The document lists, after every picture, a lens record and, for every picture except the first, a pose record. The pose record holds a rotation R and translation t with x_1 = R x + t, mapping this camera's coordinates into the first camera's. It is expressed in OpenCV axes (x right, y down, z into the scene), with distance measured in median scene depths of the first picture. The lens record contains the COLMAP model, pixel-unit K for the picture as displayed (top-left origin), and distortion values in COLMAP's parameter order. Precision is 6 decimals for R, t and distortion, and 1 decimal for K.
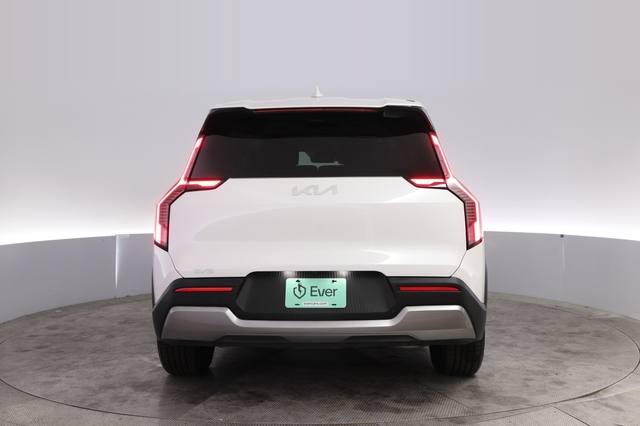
lens RADIAL K [[551.8, 0, 320.0], [0, 551.8, 213.0], [0, 0, 1]] dist [0.047597, 0.001914]
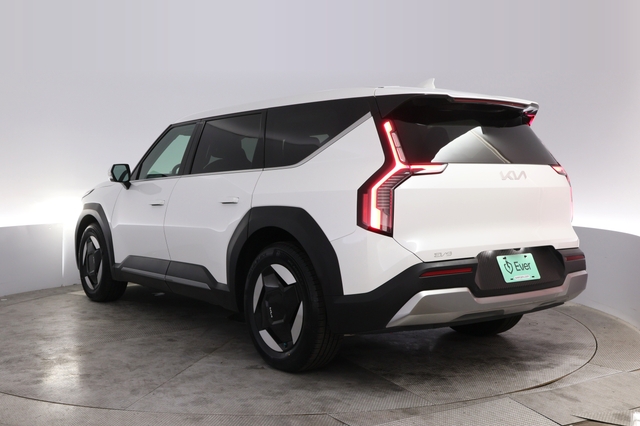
lens RADIAL K [[546.3, 0, 320.1], [0, 546.3, 182.1], [0, 0, 1]] dist [0.038489, -0.001099]
pose [[0.880171, 0.001753, 0.474654, -0.833313], [0.014432, 0.999432, -0.030454, 0.000764], [-0.474437, 0.033655, 0.879646, 0.203219]]
